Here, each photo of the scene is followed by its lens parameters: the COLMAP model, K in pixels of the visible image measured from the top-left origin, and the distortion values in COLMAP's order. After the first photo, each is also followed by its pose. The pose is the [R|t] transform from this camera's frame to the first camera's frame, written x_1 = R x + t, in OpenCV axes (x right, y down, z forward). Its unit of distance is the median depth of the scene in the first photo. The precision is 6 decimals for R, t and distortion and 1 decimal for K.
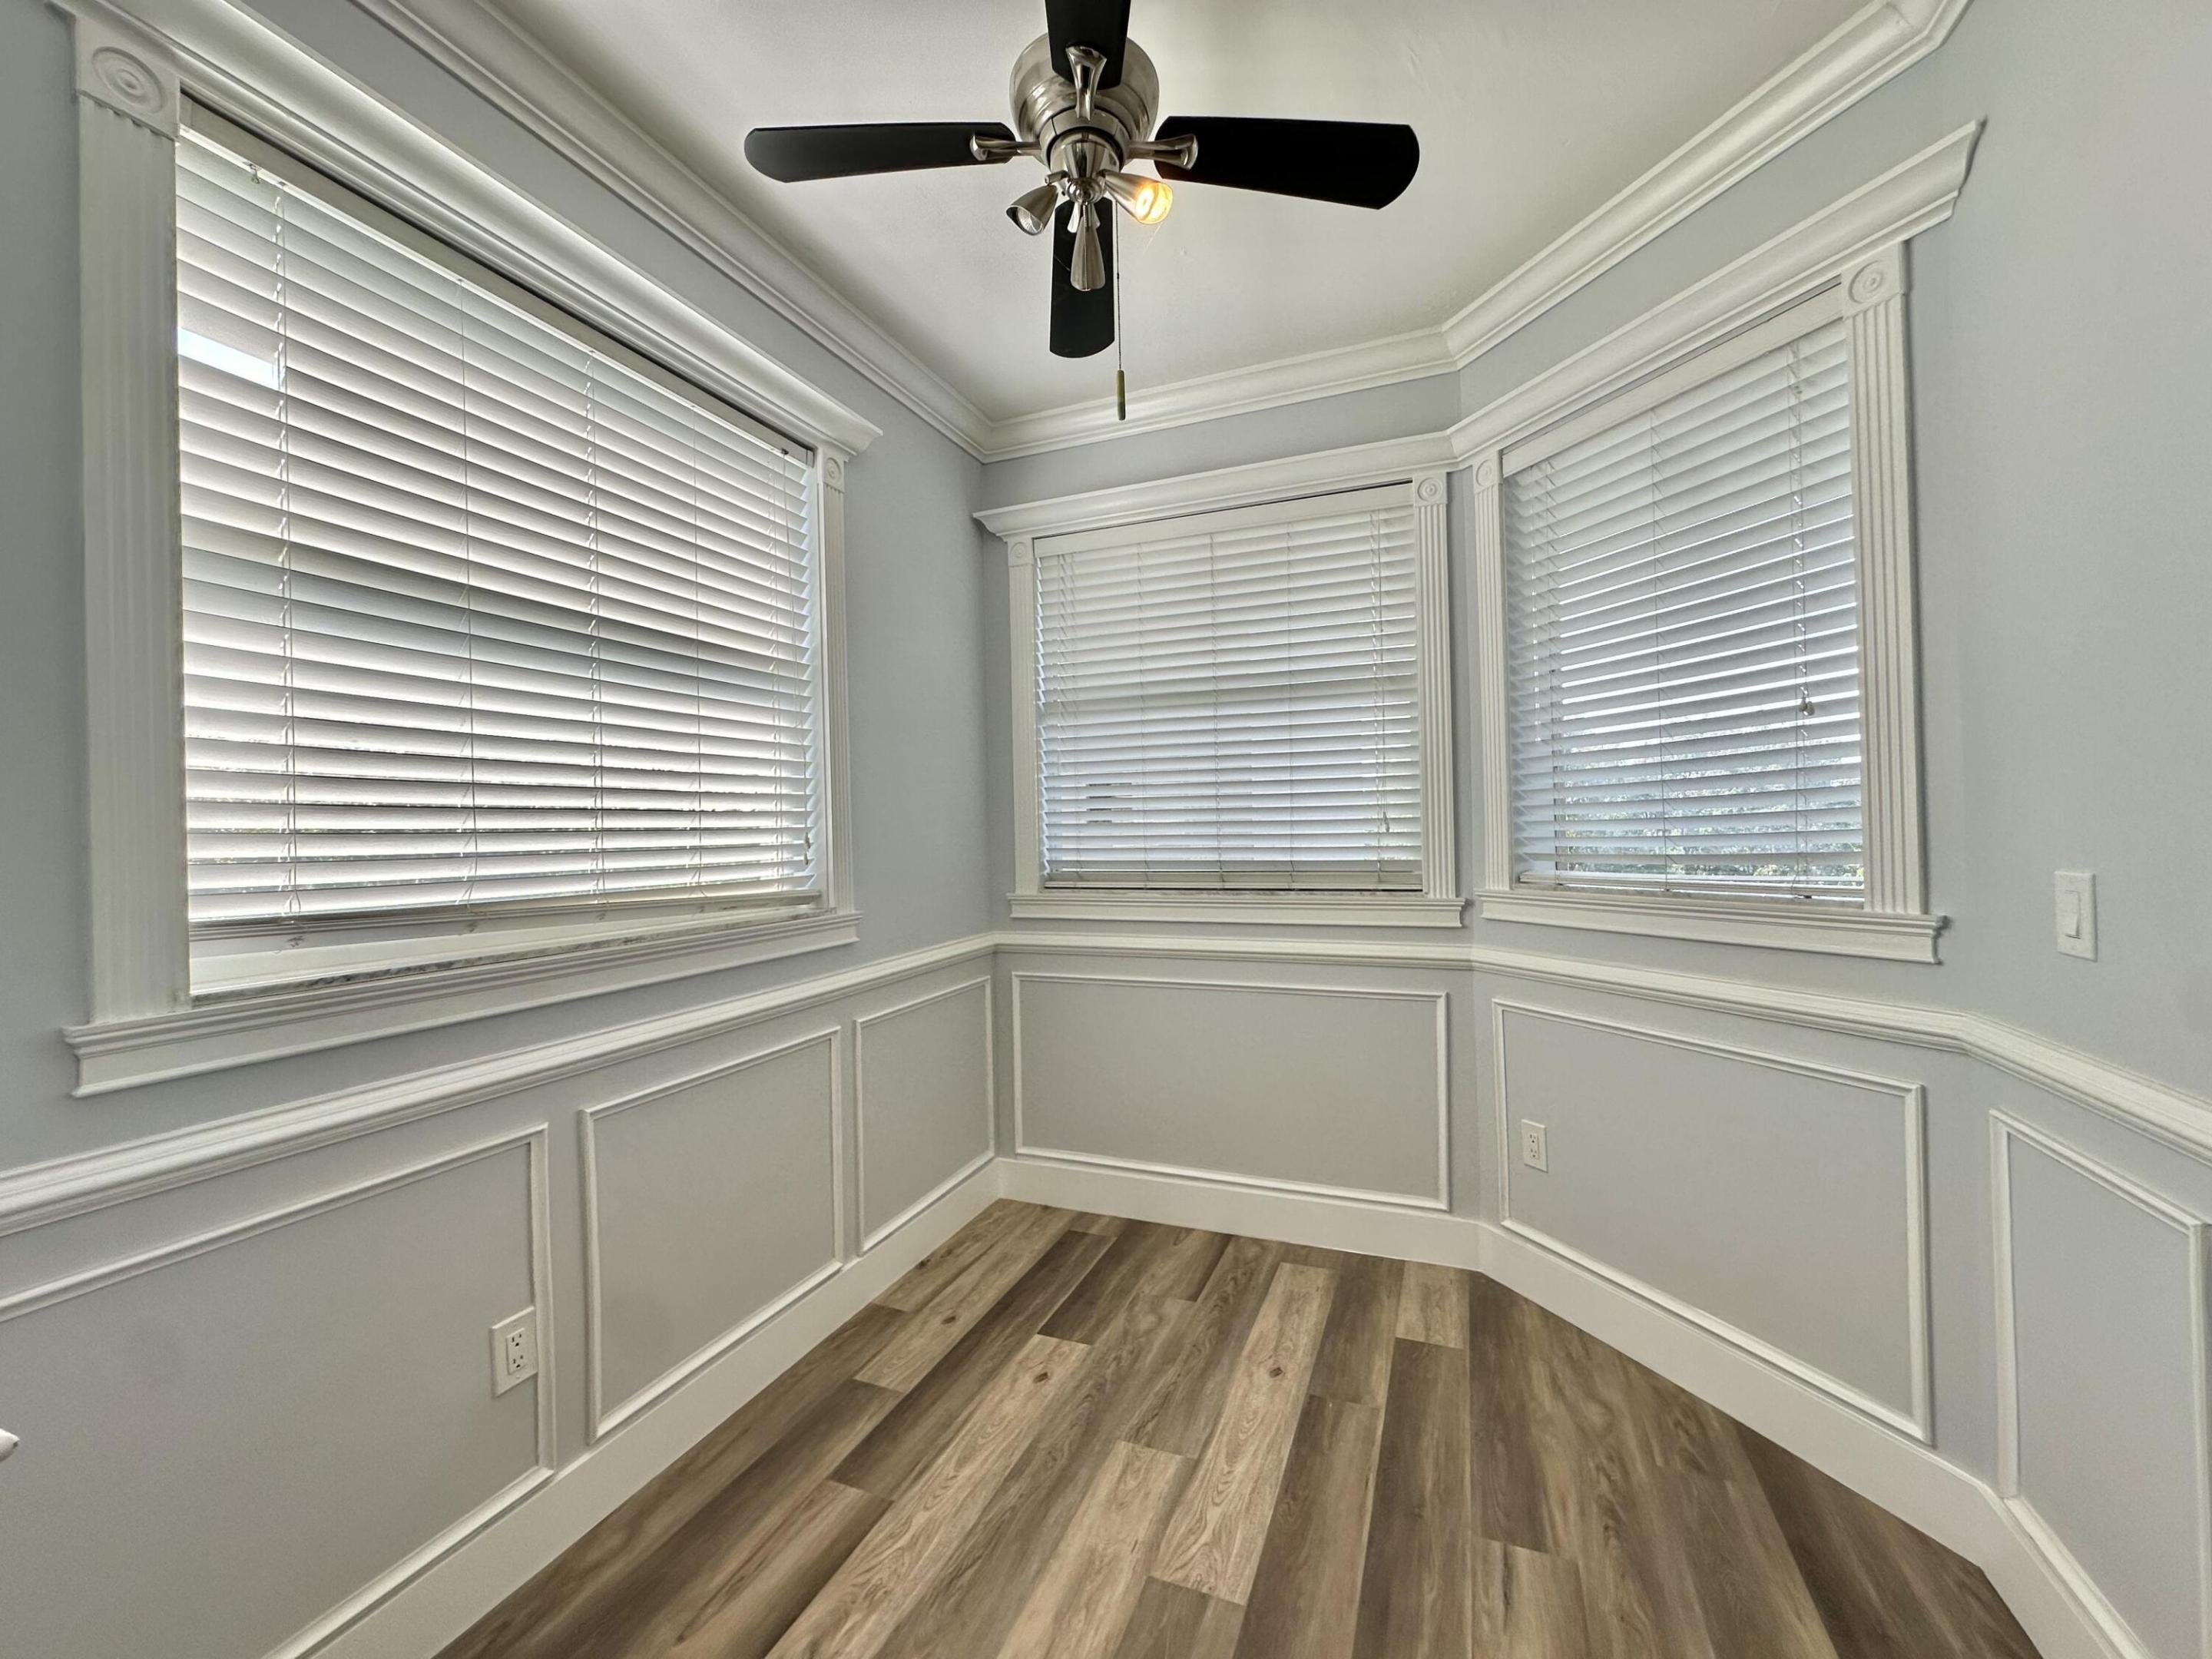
lens RADIAL K [[884.9, 0, 1106.0], [0, 884.9, 829.5], [0, 0, 1]] dist [-0.002459, 0.000168]
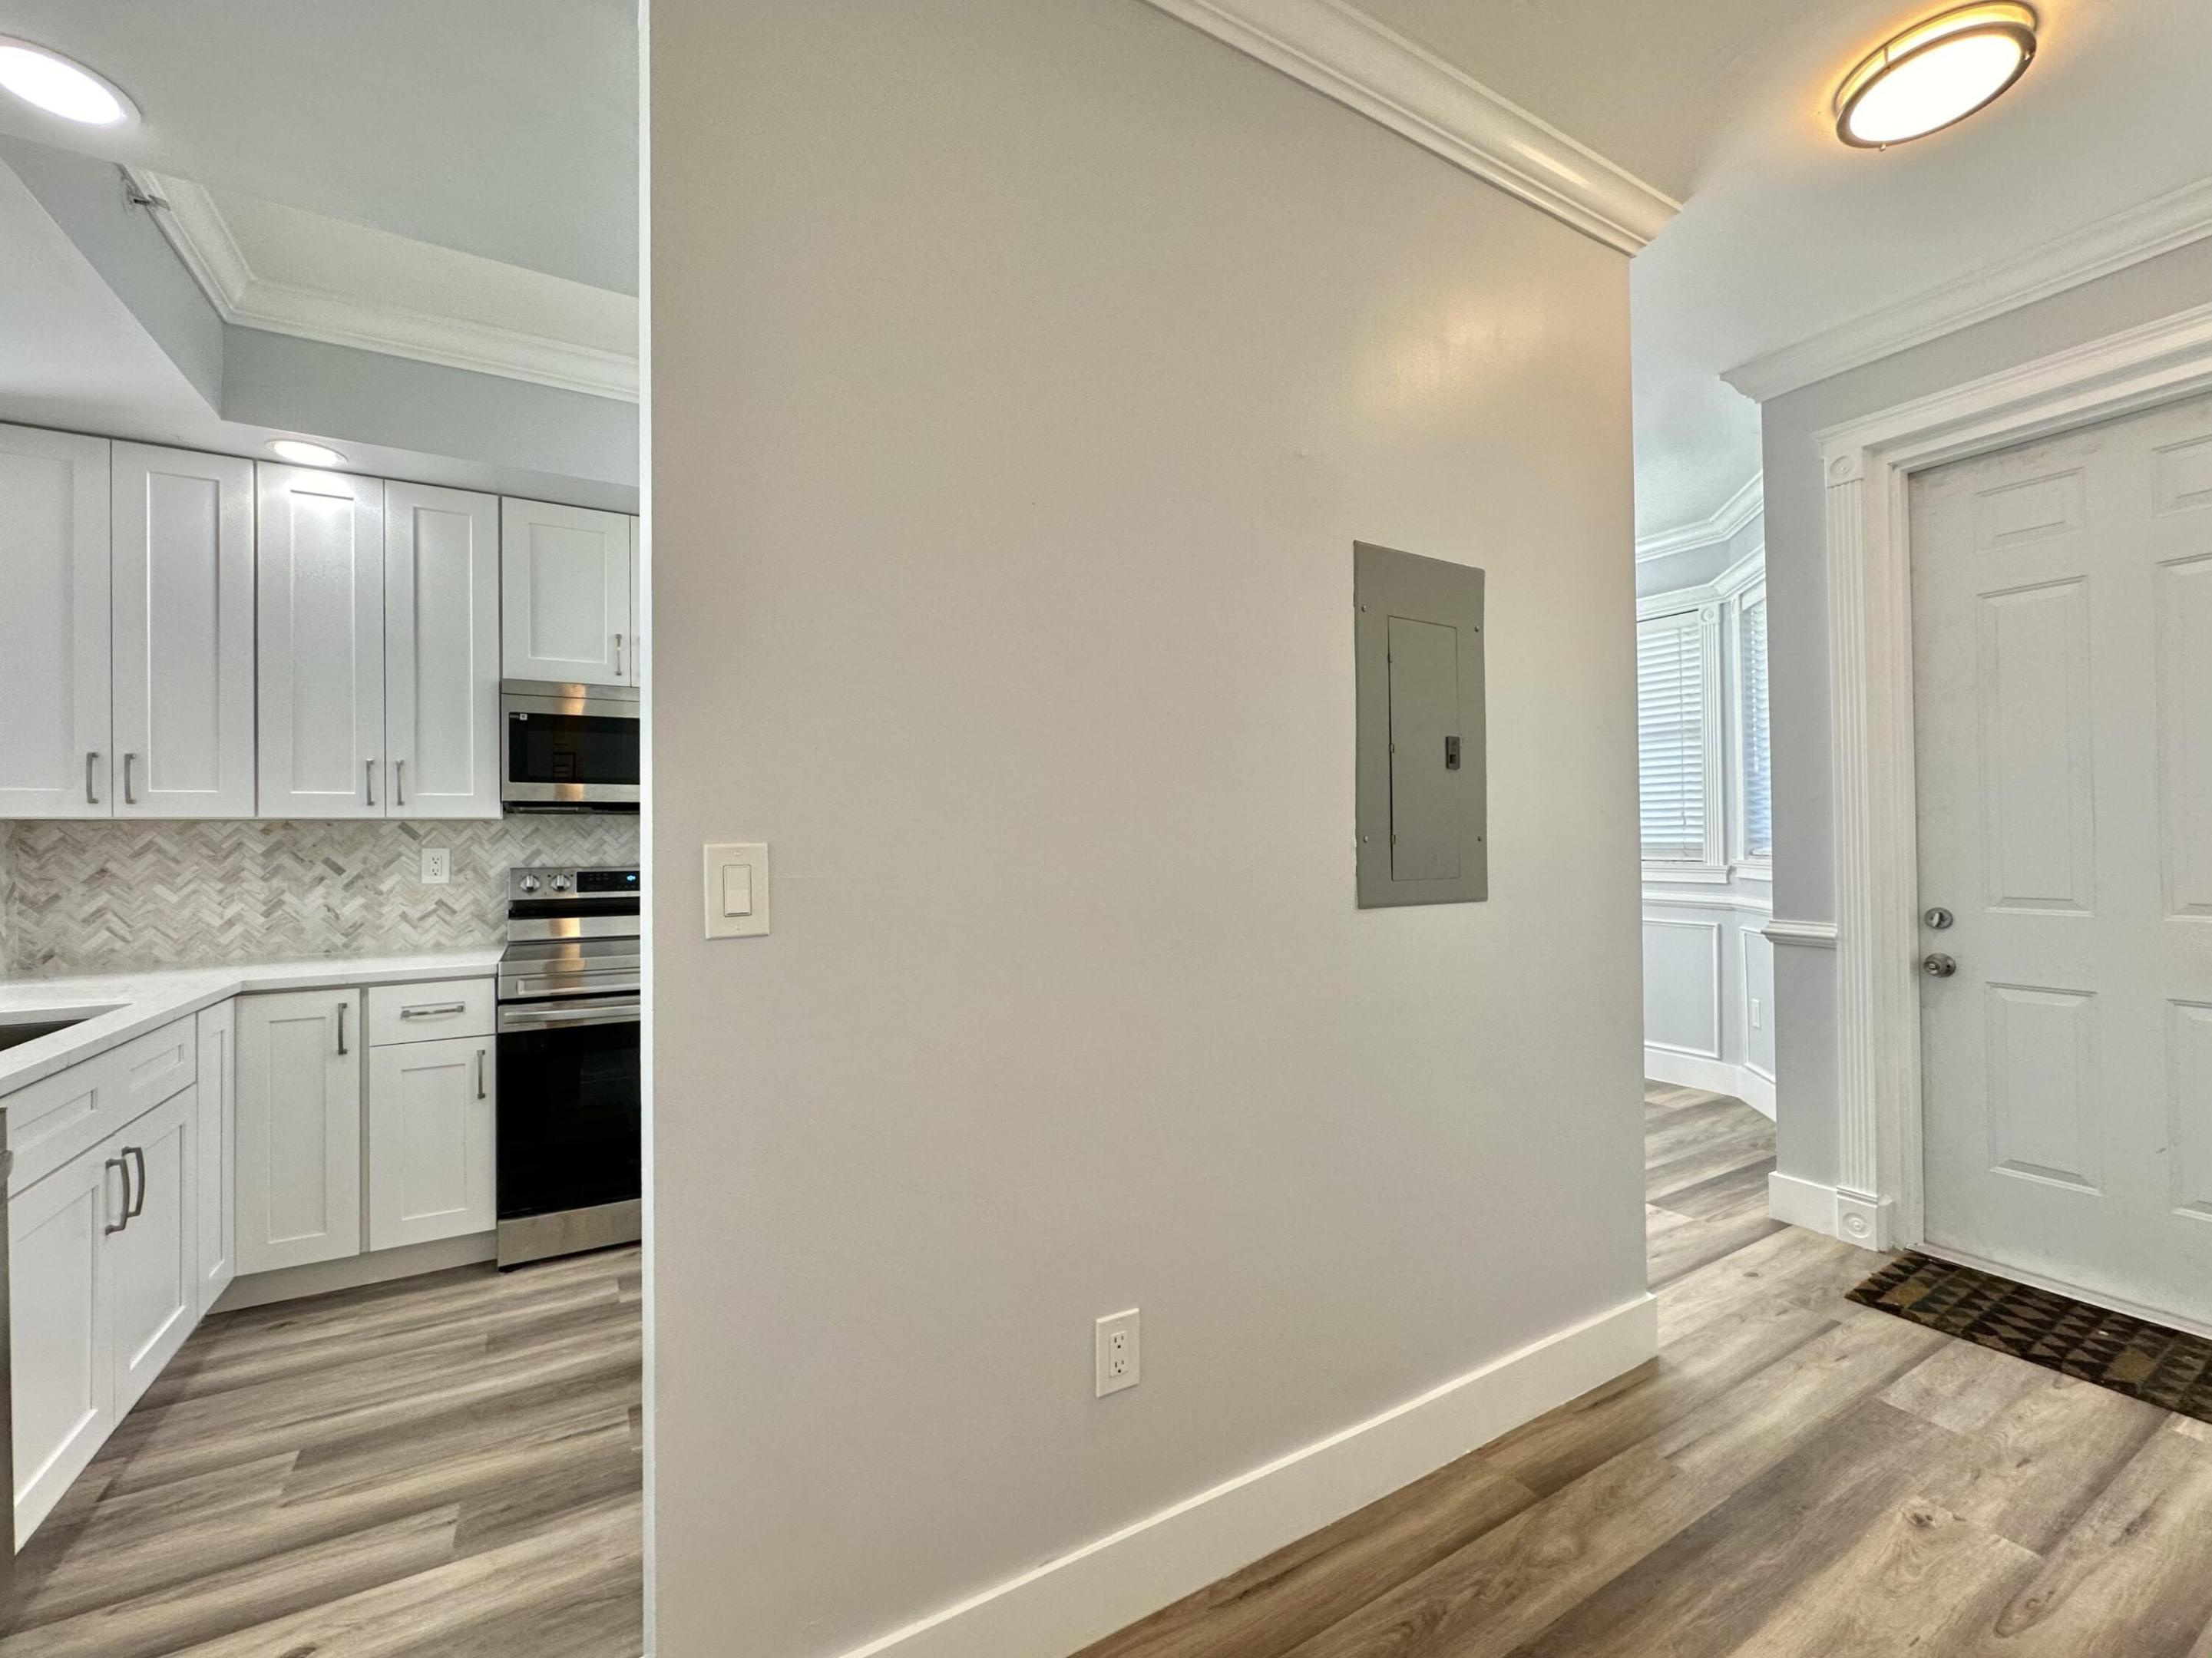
lens RADIAL K [[934.5, 0, 1106.0], [0, 934.5, 829.0], [0, 0, 1]] dist [-0.002776, -0.000138]
pose [[0.792953, 0.008599, -0.609222, 0.578892], [-0.009263, 0.999955, 0.002058, 0.019220], [0.609212, 0.004011, 0.792997, -1.122811]]
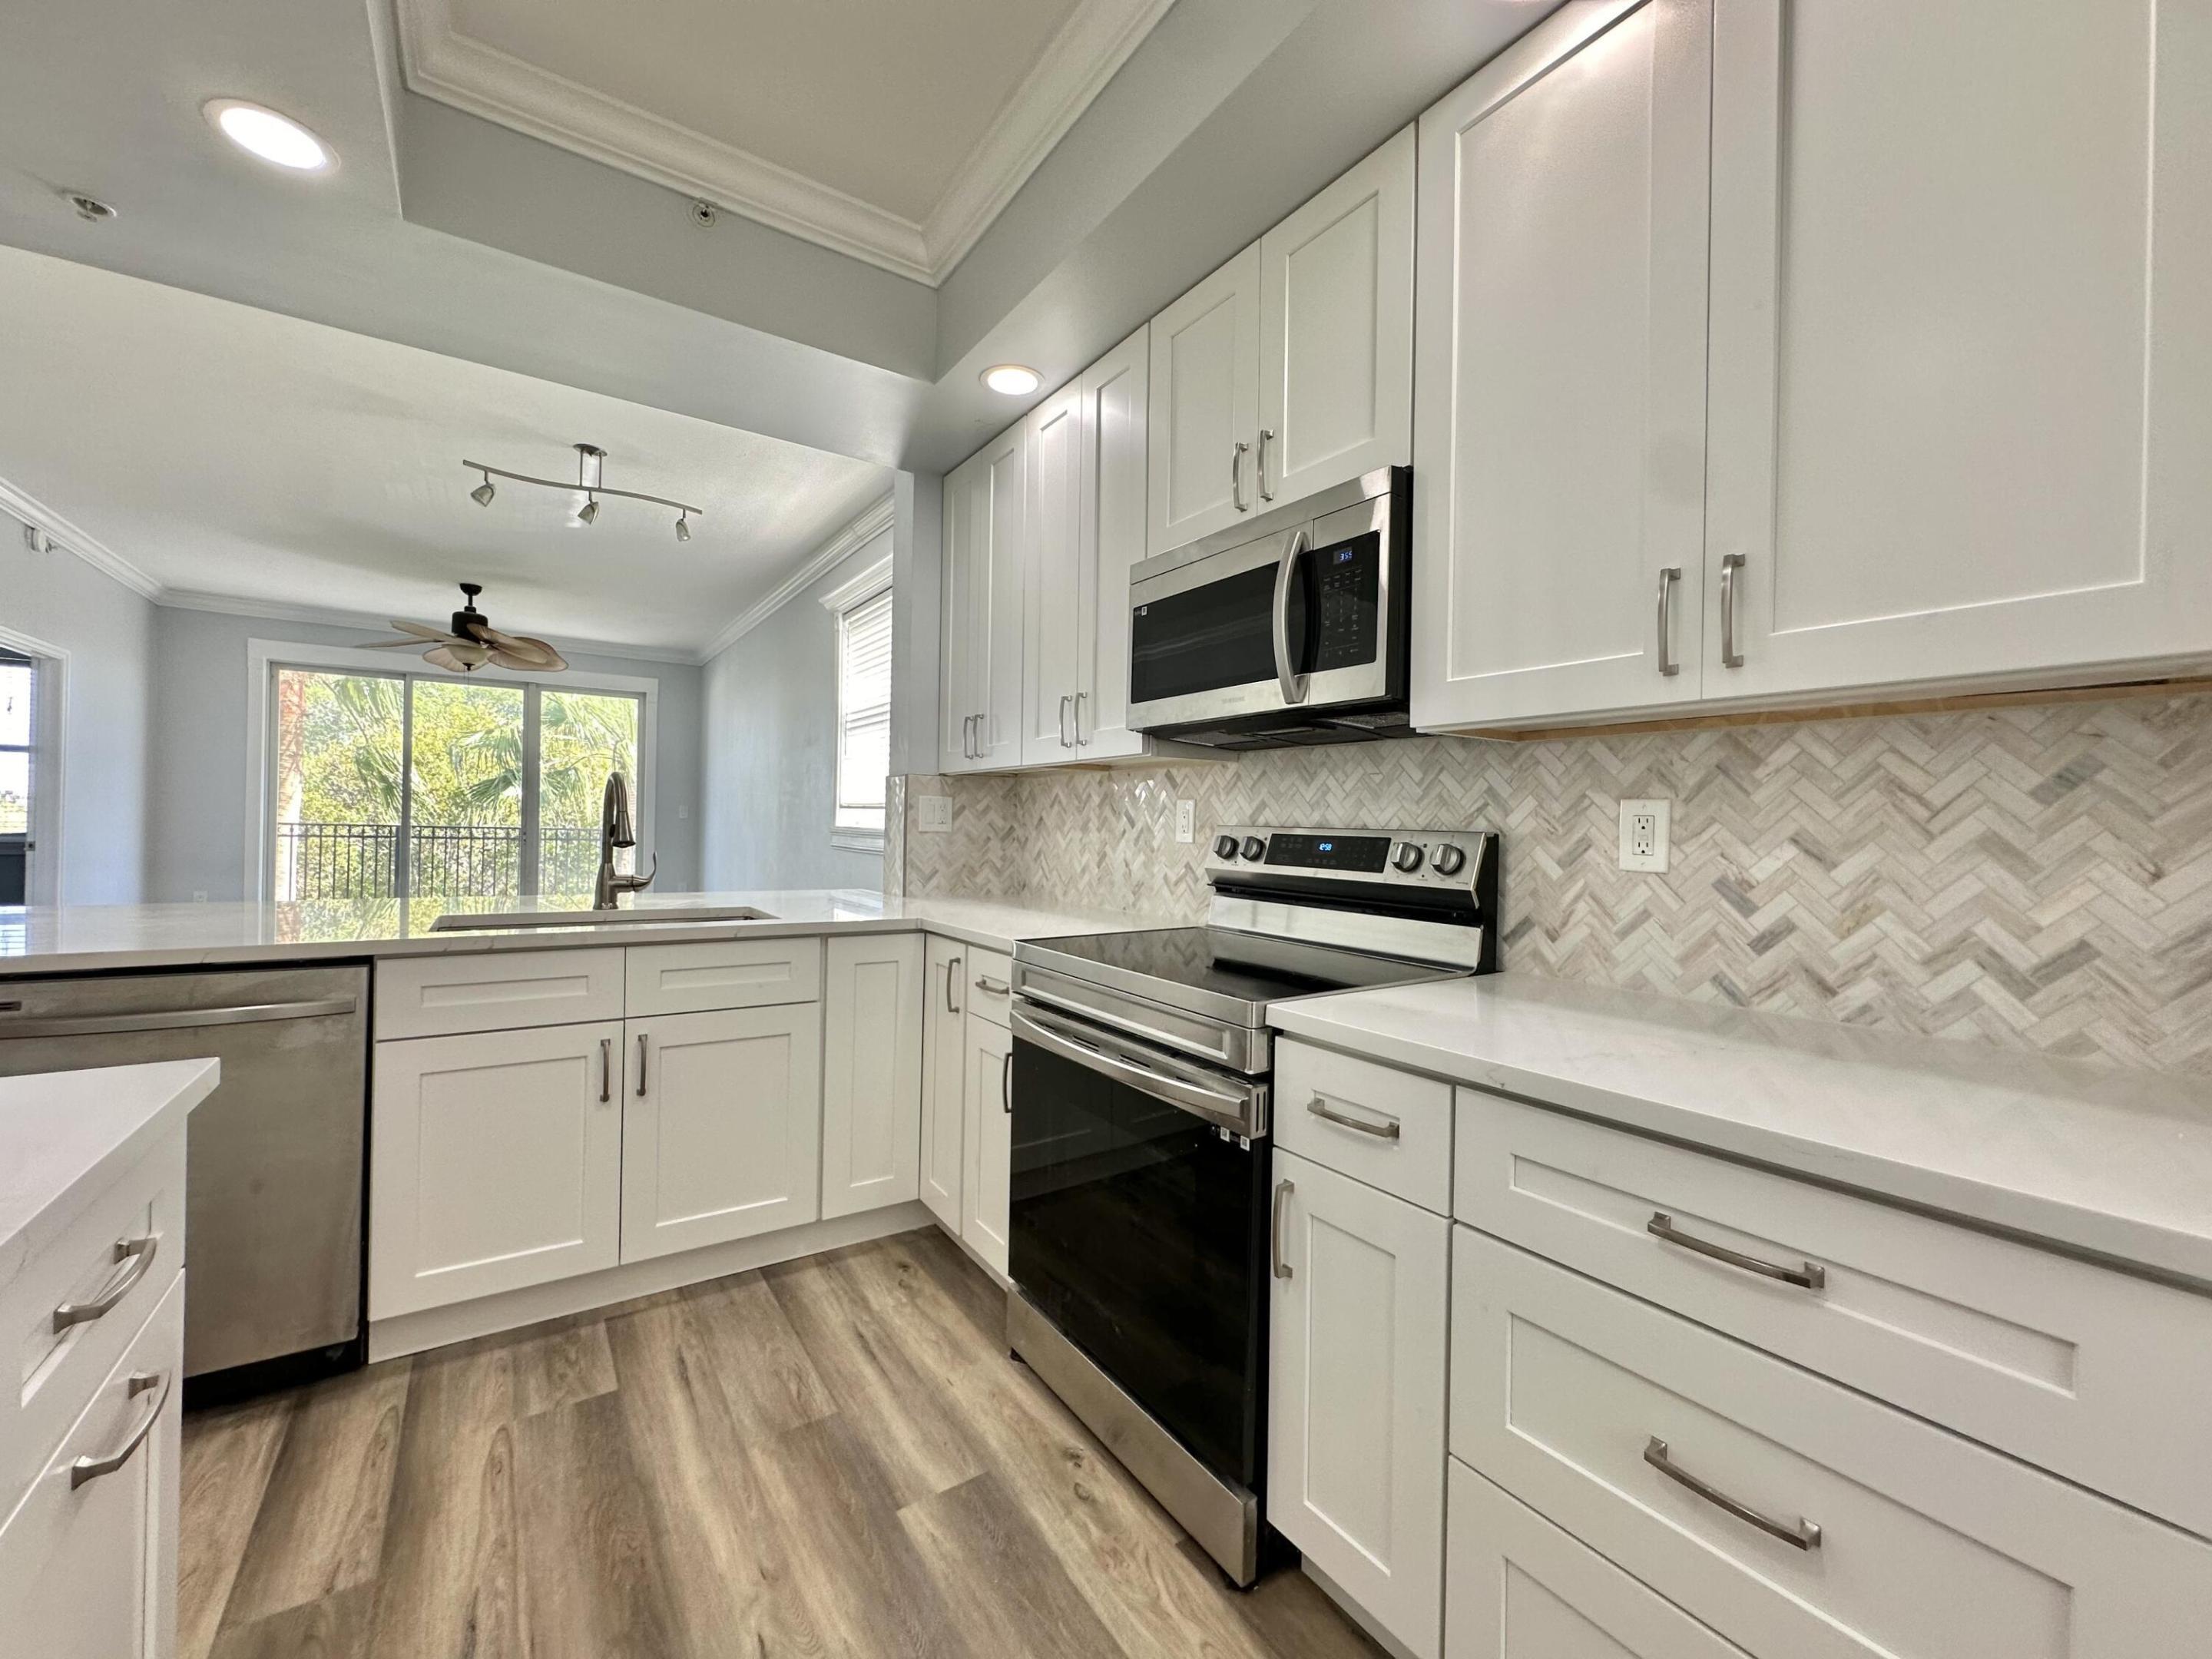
lens RADIAL K [[884.9, 0, 1106.0], [0, 884.9, 829.5], [0, 0, 1]] dist [-0.002459, 0.000168]
pose [[-0.549335, 0.013426, -0.835494, -0.061427], [-0.009800, 0.999699, 0.022508, 0.070158], [0.835545, 0.020553, -0.549038, -0.172805]]
